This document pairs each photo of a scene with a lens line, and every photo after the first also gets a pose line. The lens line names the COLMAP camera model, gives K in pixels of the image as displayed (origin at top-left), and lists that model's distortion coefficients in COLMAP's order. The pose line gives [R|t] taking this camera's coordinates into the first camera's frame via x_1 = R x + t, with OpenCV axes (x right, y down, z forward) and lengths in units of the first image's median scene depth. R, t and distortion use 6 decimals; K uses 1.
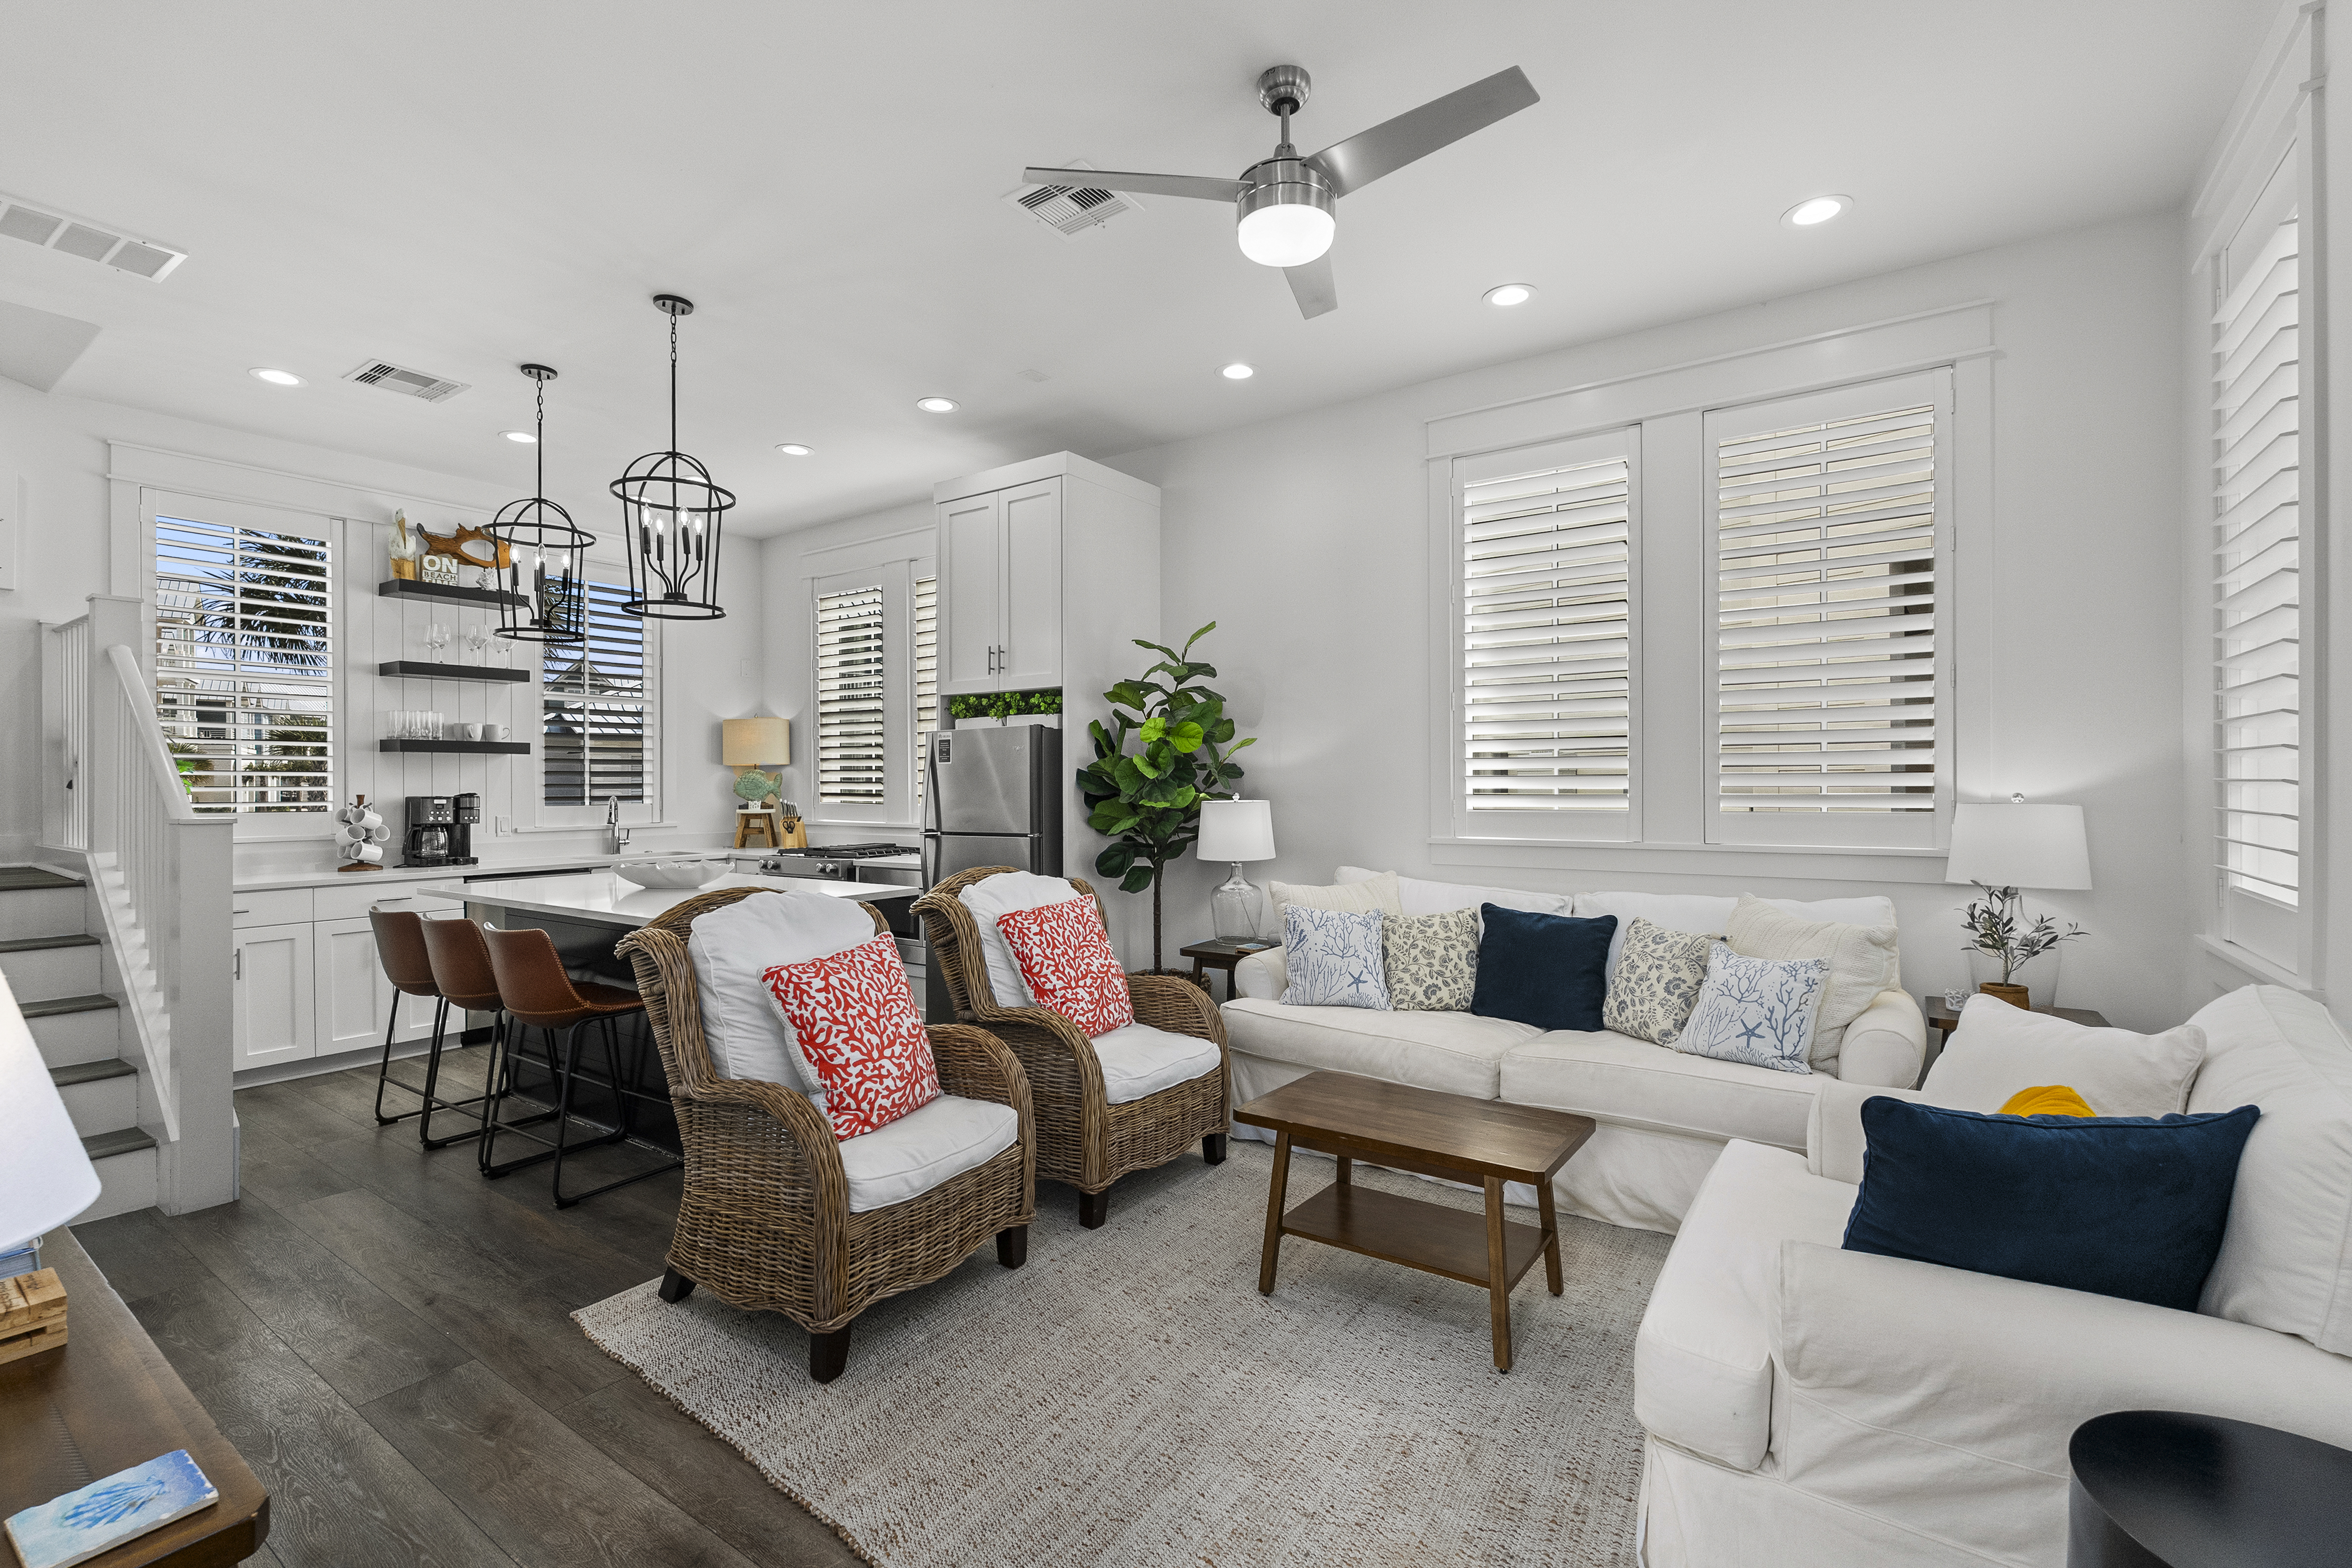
lens RADIAL K [[1037.0, 0, 1185.8], [0, 1037.0, 788.7], [0, 0, 1]] dist [-0.008411, 0.001894]
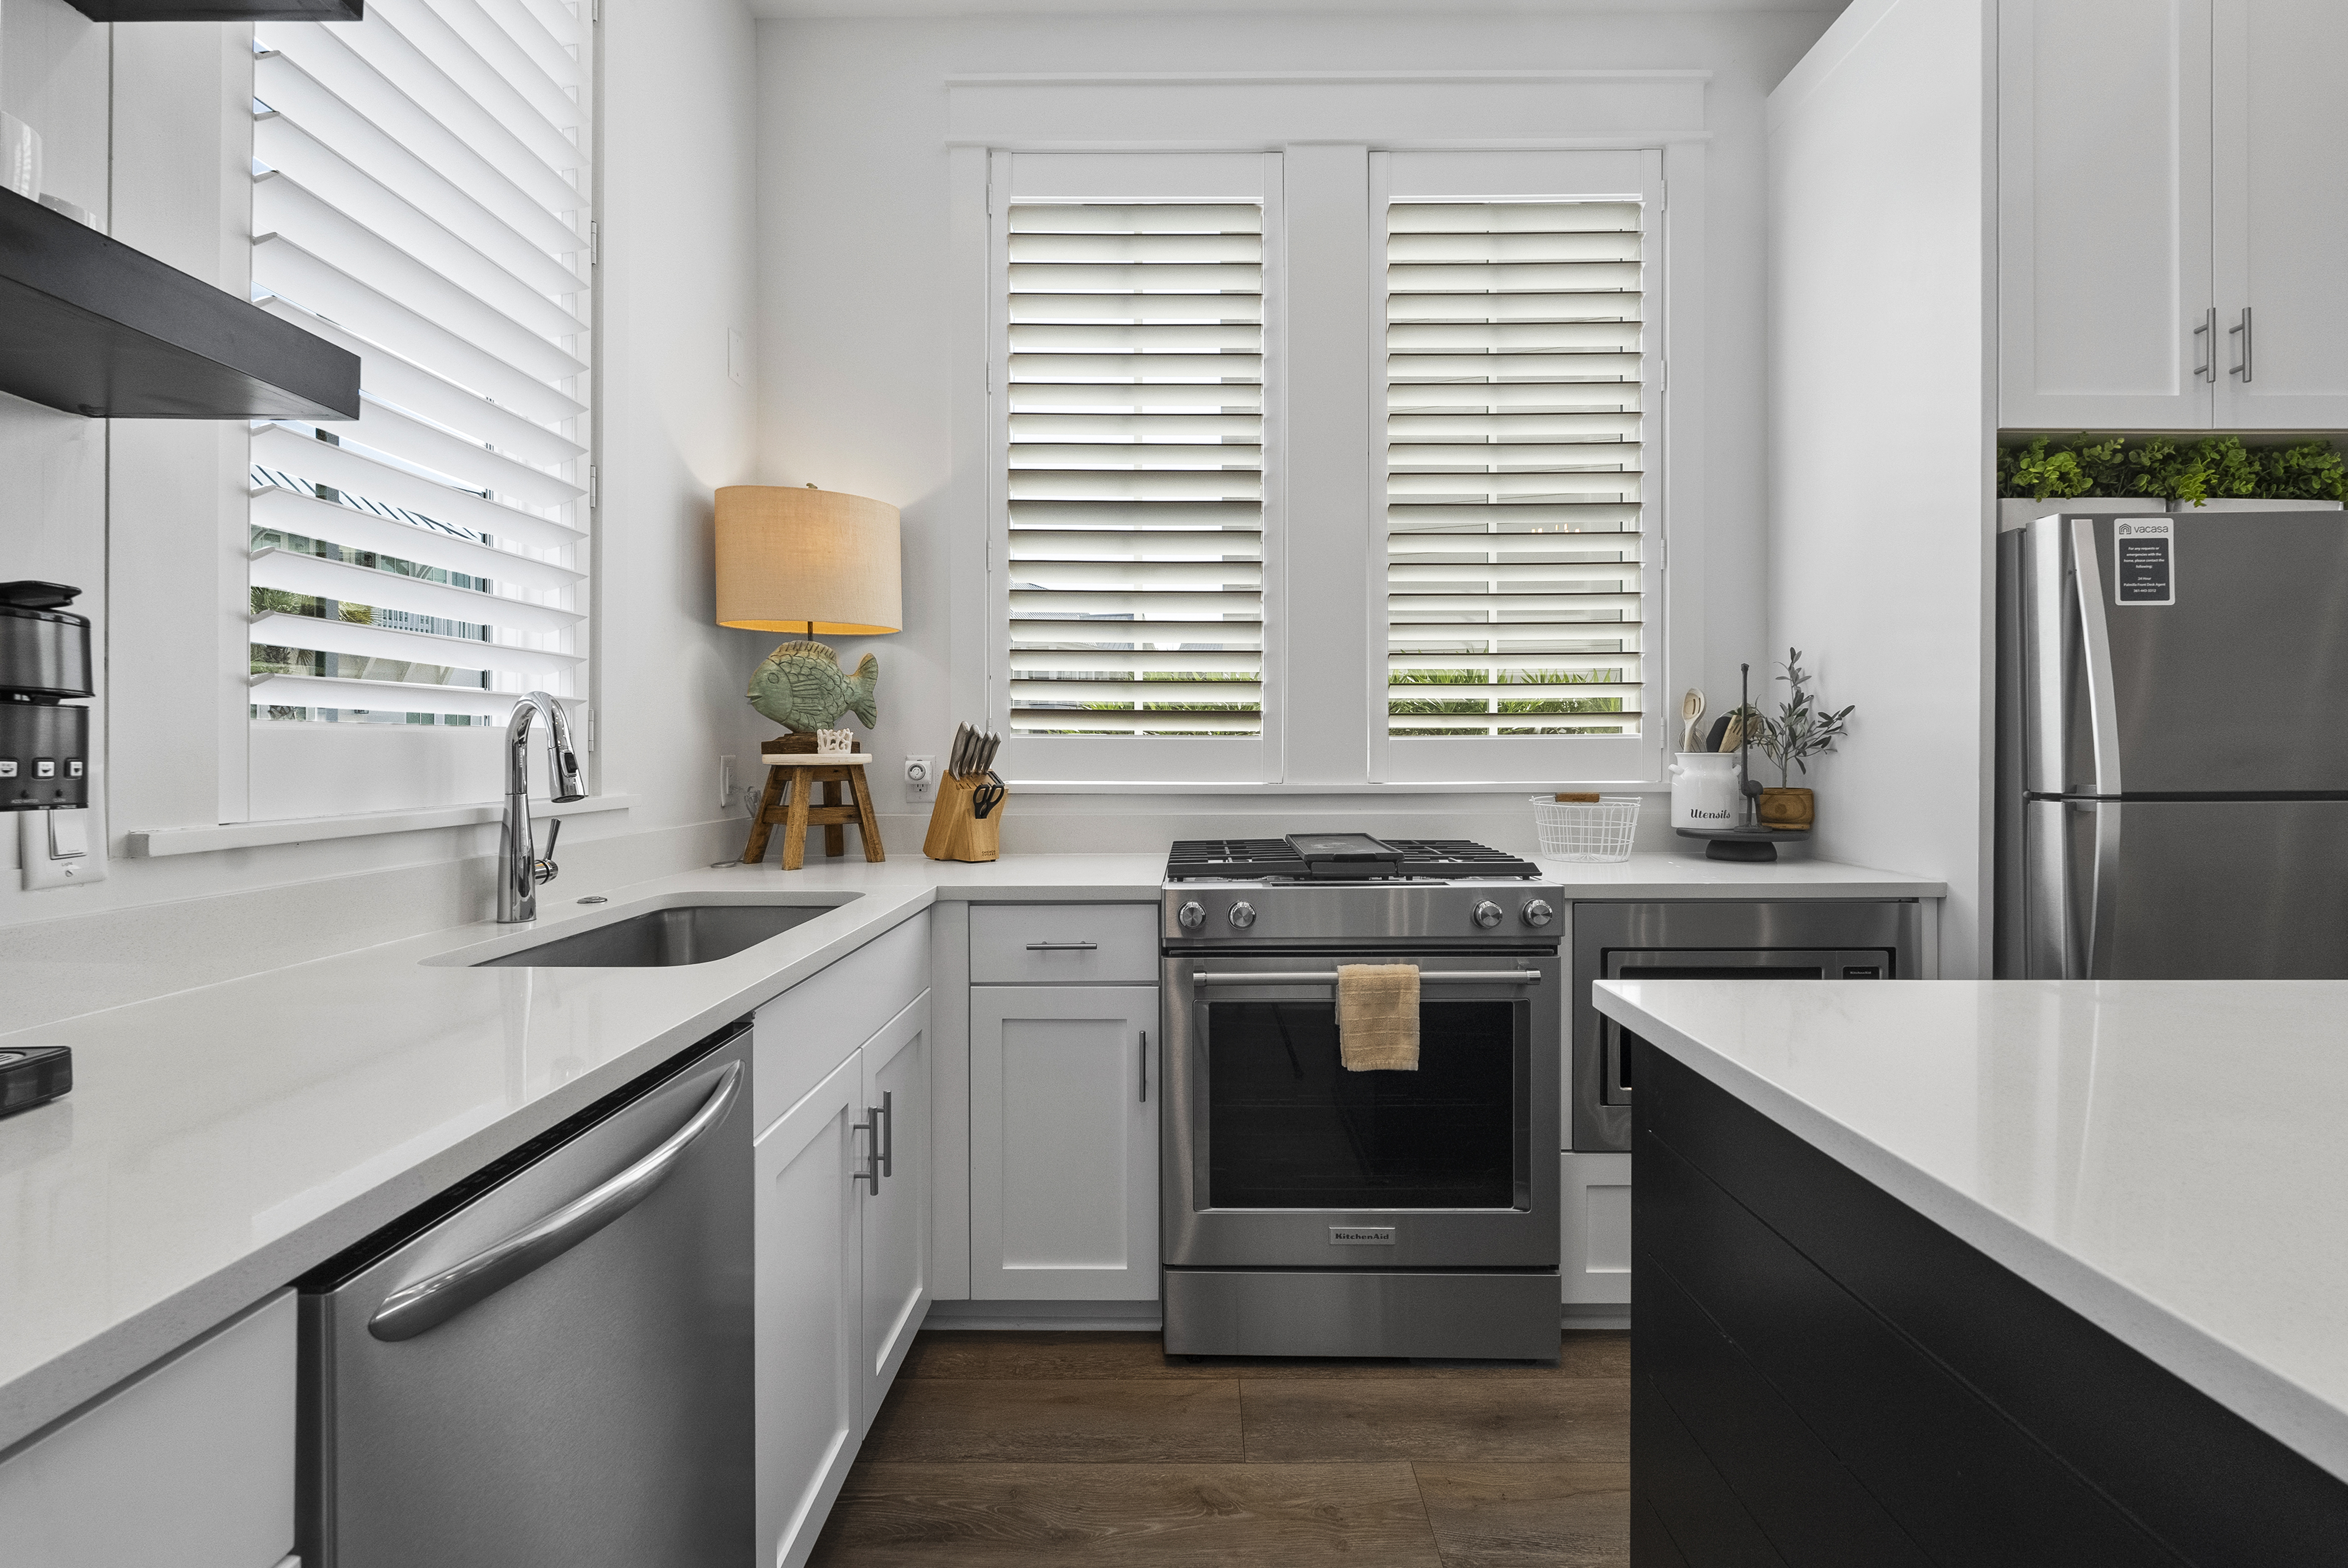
lens RADIAL K [[1035.1, 0, 1171.9], [0, 1035.1, 759.2], [0, 0, 1]] dist [-0.008411, 0.001894]
pose [[0.826517, -0.000164, 0.562912, -0.654942], [-0.000994, 0.999998, 0.001751, 0.027113], [-0.562911, -0.002007, 0.826515, 0.816054]]
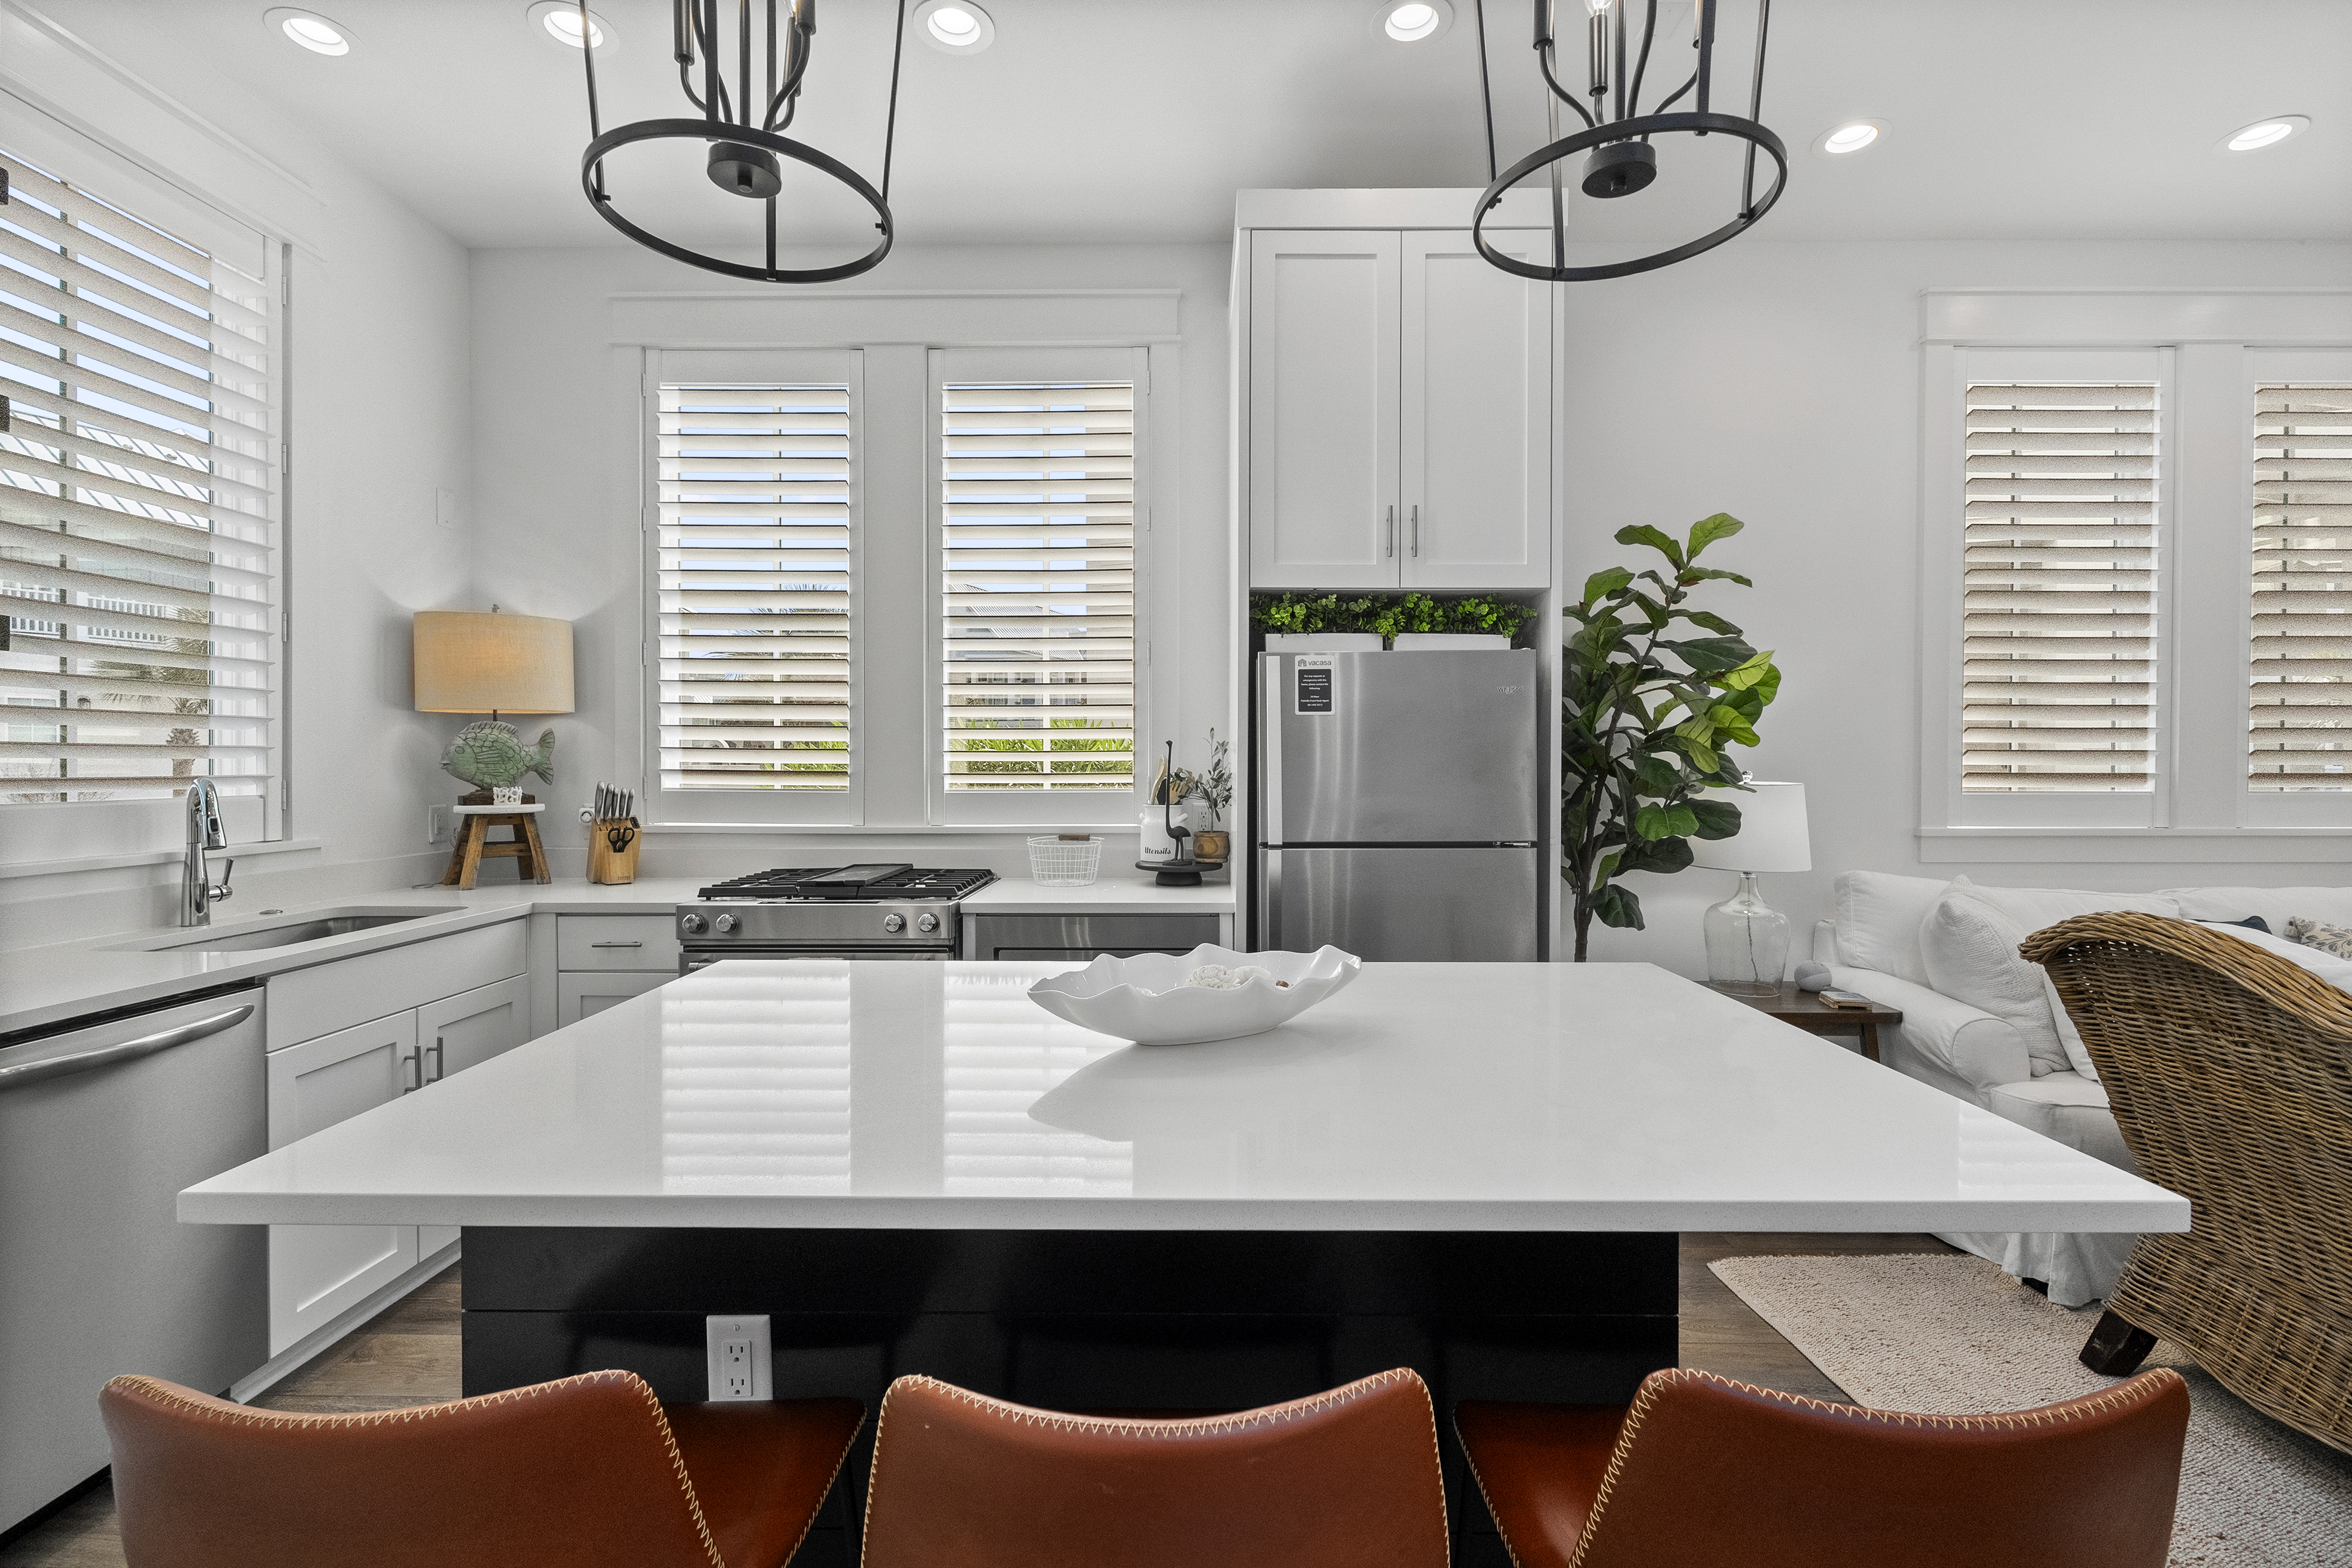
lens RADIAL K [[1037.0, 0, 1187.6], [0, 1037.0, 778.3], [0, 0, 1]] dist [-0.008411, 0.001894]
pose [[0.827635, -0.002475, 0.561261, -0.535535], [-0.002661, 0.999962, 0.008333, 0.004072], [-0.561260, -0.008390, 0.827597, 0.542692]]
